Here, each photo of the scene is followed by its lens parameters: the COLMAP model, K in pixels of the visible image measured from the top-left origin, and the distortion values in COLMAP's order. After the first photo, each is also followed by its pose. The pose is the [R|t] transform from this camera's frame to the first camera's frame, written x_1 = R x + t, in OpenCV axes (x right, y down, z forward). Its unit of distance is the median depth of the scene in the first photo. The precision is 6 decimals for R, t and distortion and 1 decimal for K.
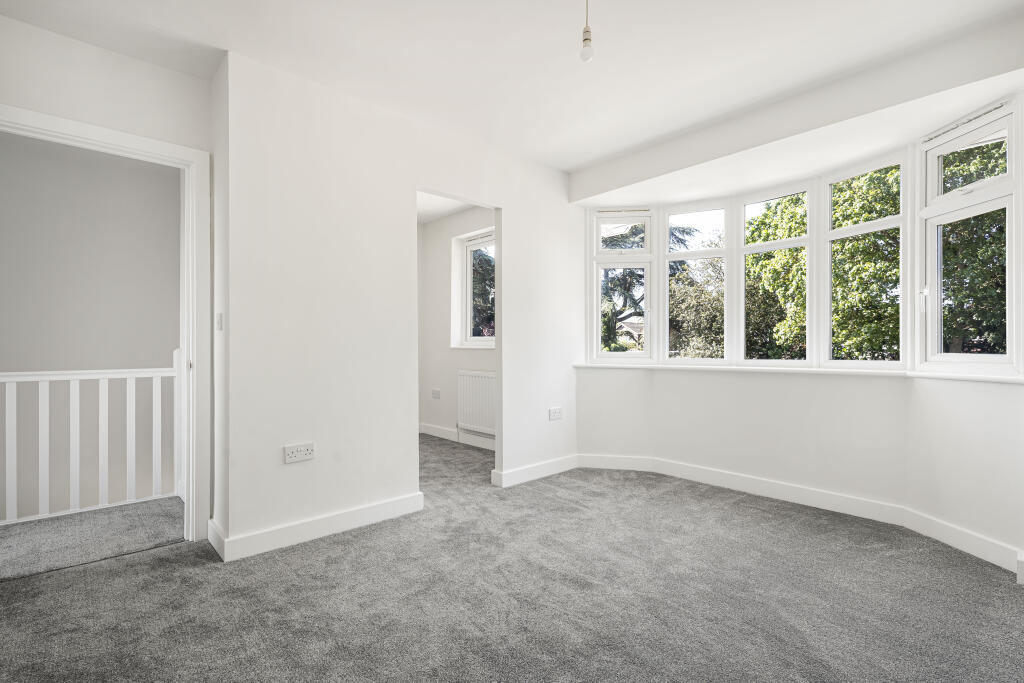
lens RADIAL K [[475.7, 0, 509.0], [0, 475.7, 347.6], [0, 0, 1]] dist [-0.000664, -0.000287]
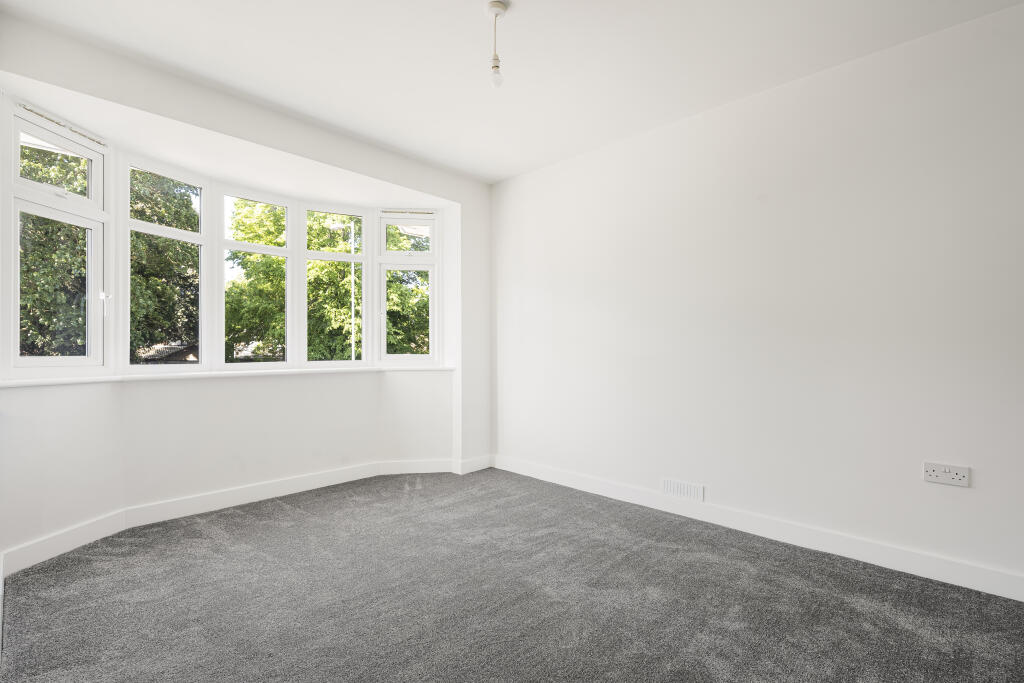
lens RADIAL K [[475.7, 0, 509.0], [0, 475.7, 347.6], [0, 0, 1]] dist [-0.000664, -0.000287]
pose [[-0.075244, 0.007172, 0.997139, -0.577254], [-0.000044, 0.999974, -0.007196, 0.001395], [-0.997165, -0.000585, -0.075242, 0.659537]]
